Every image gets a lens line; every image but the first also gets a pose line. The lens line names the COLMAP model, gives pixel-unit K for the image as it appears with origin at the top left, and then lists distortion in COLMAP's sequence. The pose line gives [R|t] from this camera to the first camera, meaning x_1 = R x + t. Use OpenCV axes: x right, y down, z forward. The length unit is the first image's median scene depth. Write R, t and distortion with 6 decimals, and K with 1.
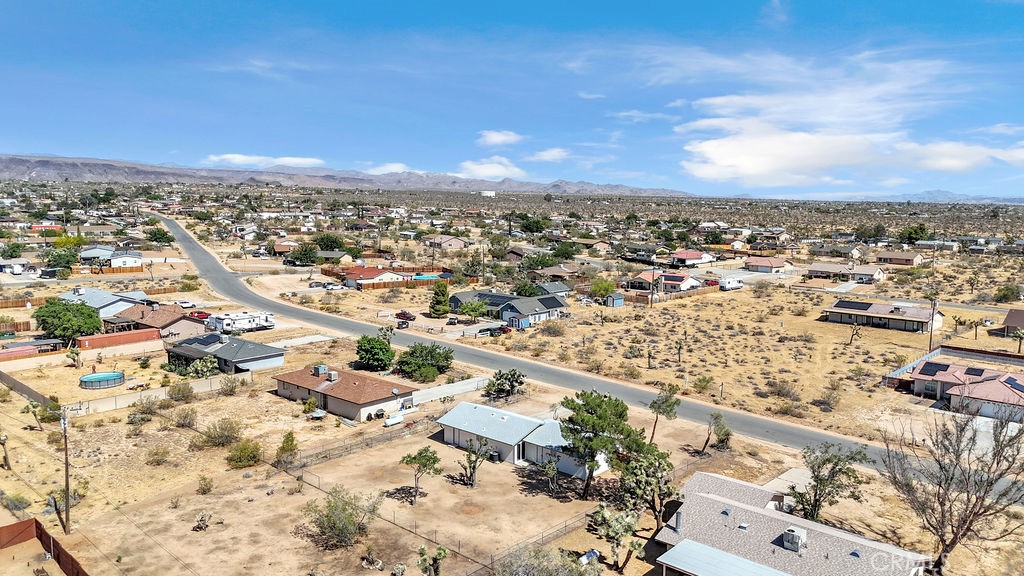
lens RADIAL K [[750.9, 0, 515.3], [0, 750.9, 281.5], [0, 0, 1]] dist [0.095756, -0.114142]
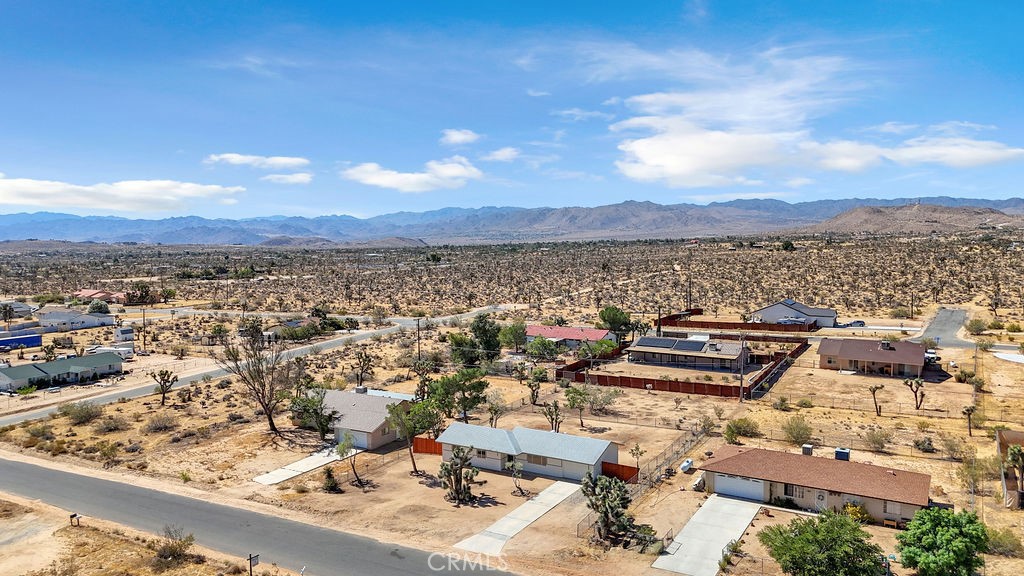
lens RADIAL K [[750.9, 0, 515.3], [0, 750.9, 281.5], [0, 0, 1]] dist [0.095756, -0.114142]
pose [[-0.978730, 0.014870, -0.204612, 0.215851], [-0.022985, 0.983142, 0.181396, -0.185663], [0.203860, 0.182241, -0.961889, 1.707275]]
